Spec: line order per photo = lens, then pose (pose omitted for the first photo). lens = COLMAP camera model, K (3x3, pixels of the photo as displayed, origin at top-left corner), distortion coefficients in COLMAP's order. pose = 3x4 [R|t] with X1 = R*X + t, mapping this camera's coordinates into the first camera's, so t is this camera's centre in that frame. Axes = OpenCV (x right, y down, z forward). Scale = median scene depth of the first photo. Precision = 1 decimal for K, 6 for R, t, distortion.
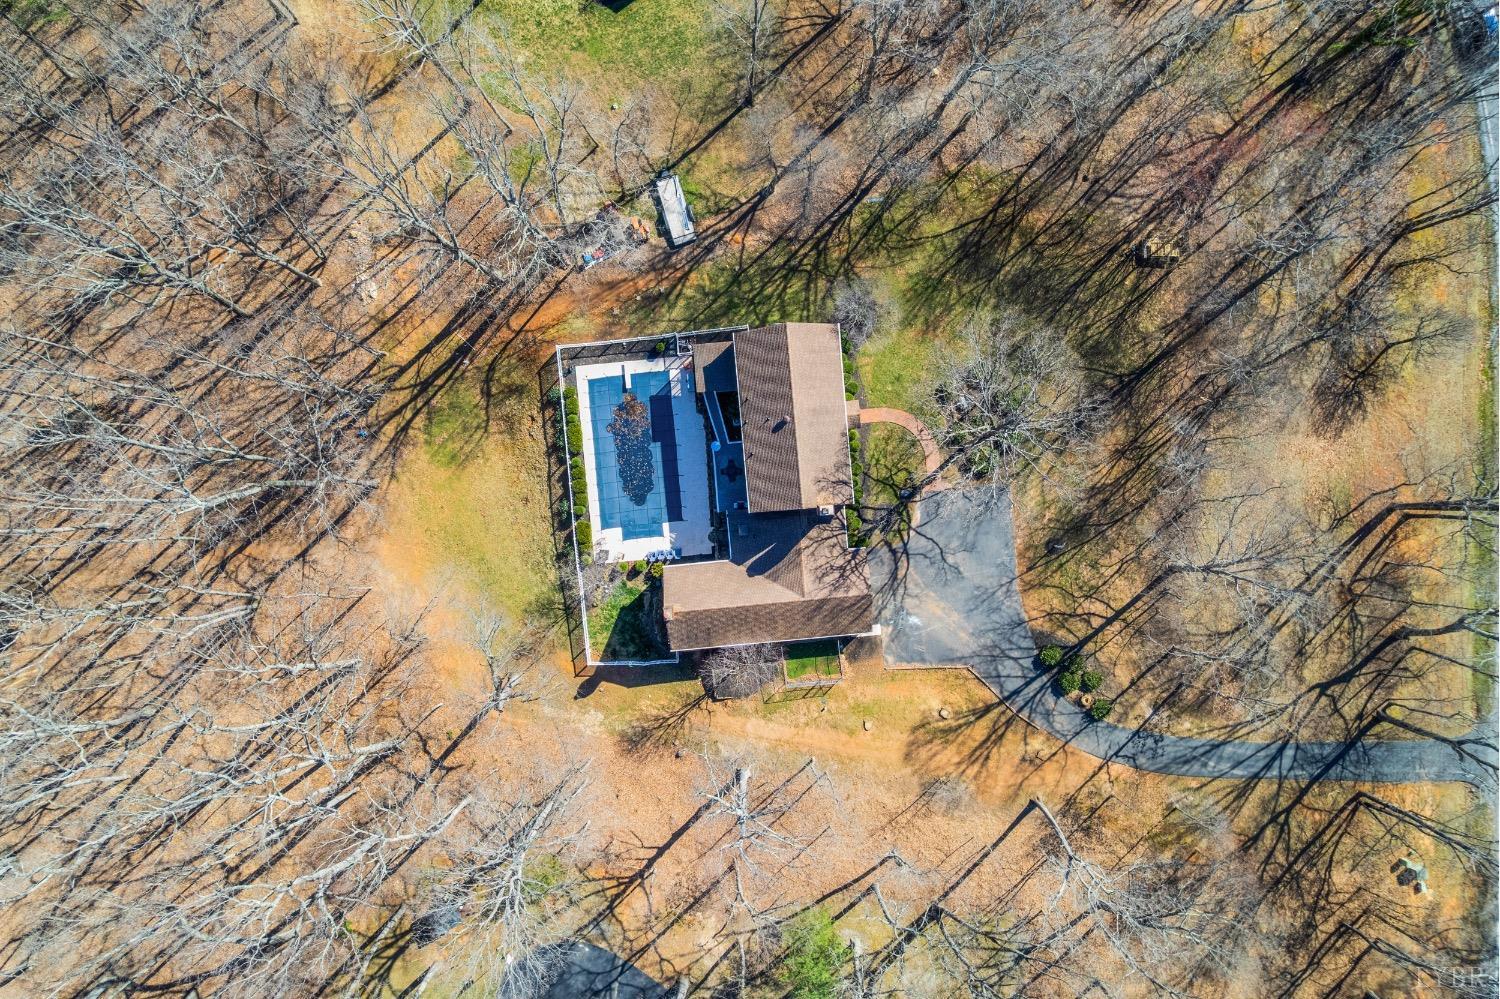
lens RADIAL K [[968.7, 0, 756.6], [0, 968.7, 502.5], [0, 0, 1]] dist [-0.093771, 0.083452]
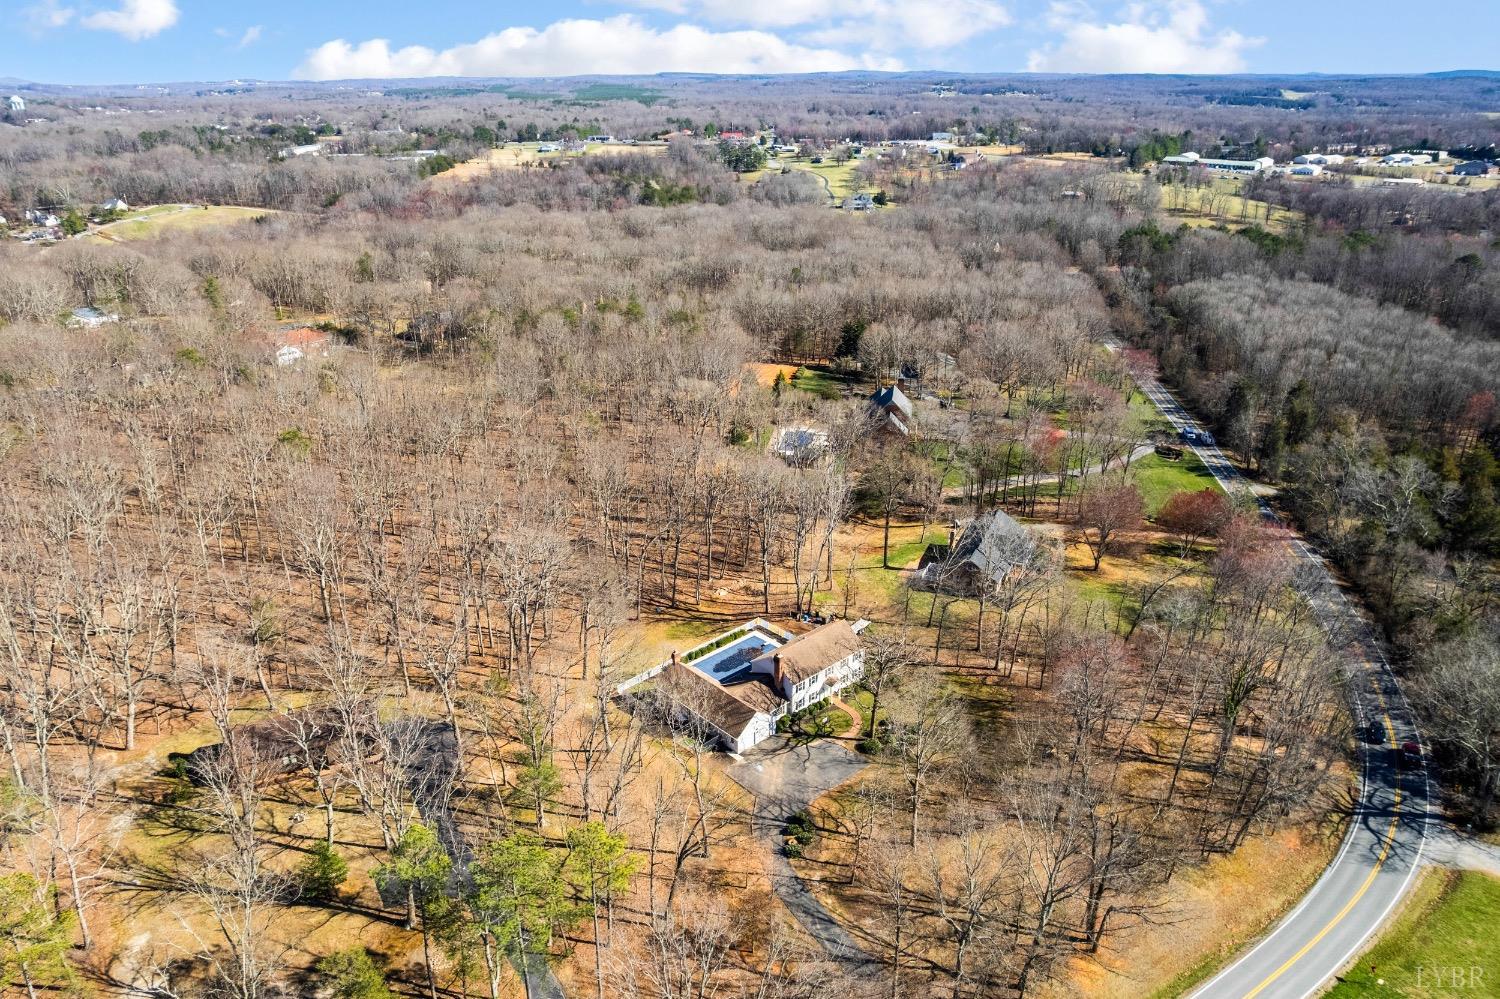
lens RADIAL K [[1011.3, 0, 750.0], [0, 1011.3, 499.5], [0, 0, 1]] dist [-0.109983, 0.102411]
pose [[0.606142, 0.315642, -0.730042, 1.152133], [-0.795355, 0.238738, -0.557149, 0.896440], [-0.001571, 0.918354, 0.395756, 0.022187]]
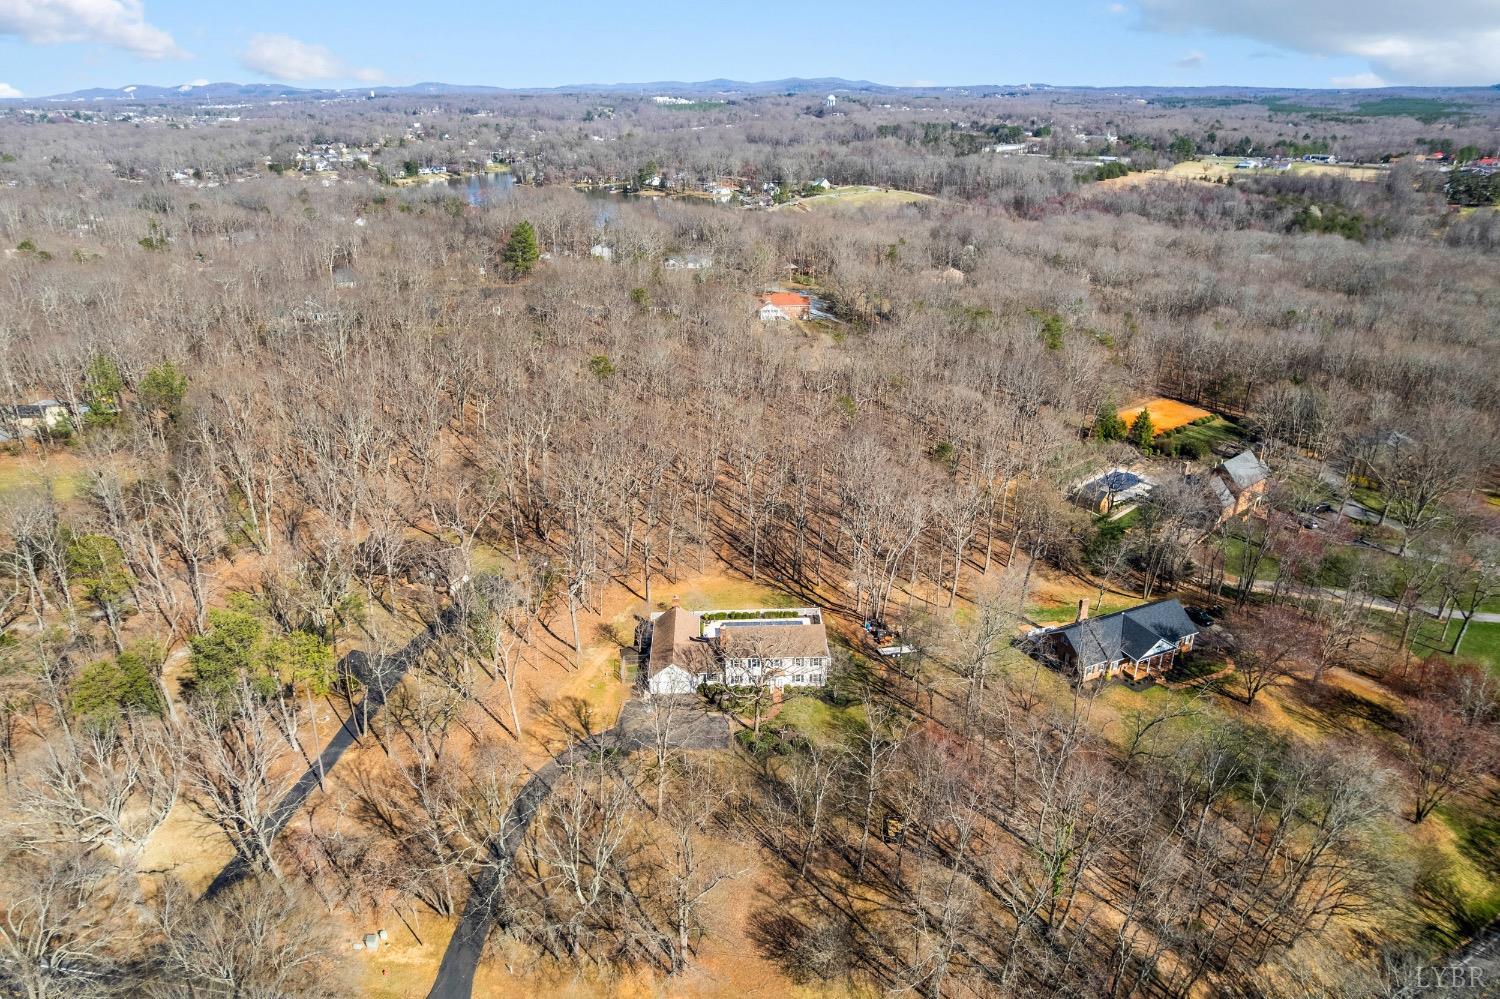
lens RADIAL K [[968.7, 0, 756.6], [0, 968.7, 502.5], [0, 0, 1]] dist [-0.093771, 0.083452]
pose [[-0.053052, 0.405732, -0.912451, 1.508159], [-0.998592, -0.021618, 0.048448, -0.130509], [-0.000068, 0.913736, 0.406307, 0.022545]]
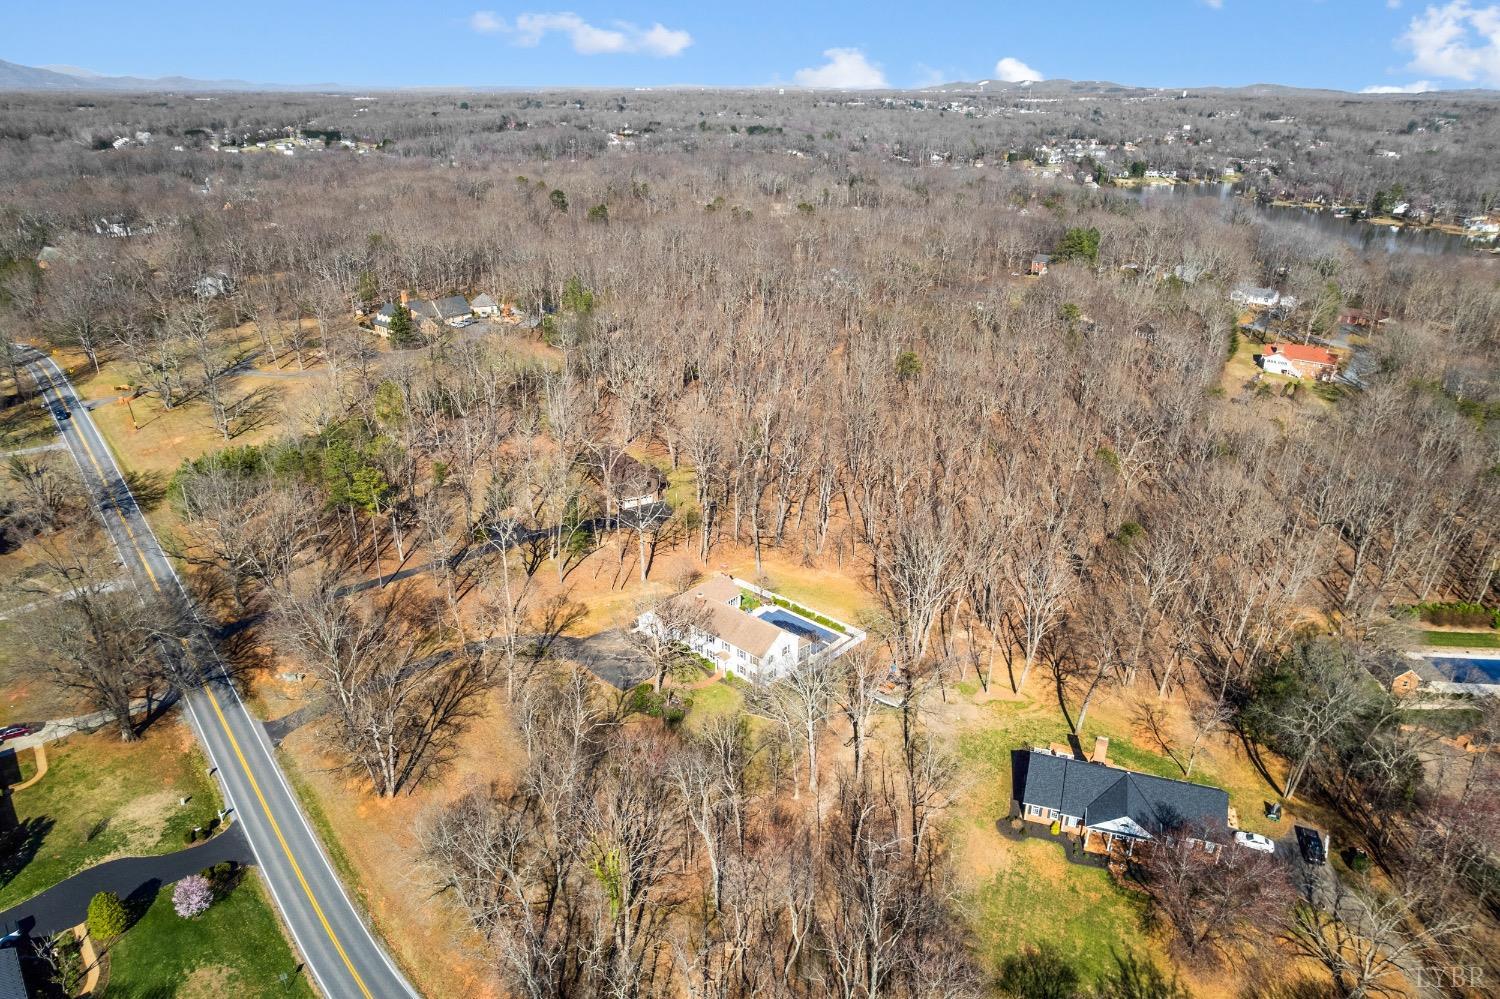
lens RADIAL K [[968.7, 0, 756.6], [0, 968.7, 502.5], [0, 0, 1]] dist [-0.093771, 0.083452]
pose [[-0.725569, 0.277585, -0.629679, 1.066745], [-0.688125, -0.300264, 0.660549, -1.194885], [-0.005711, 0.912572, 0.408876, 0.014987]]
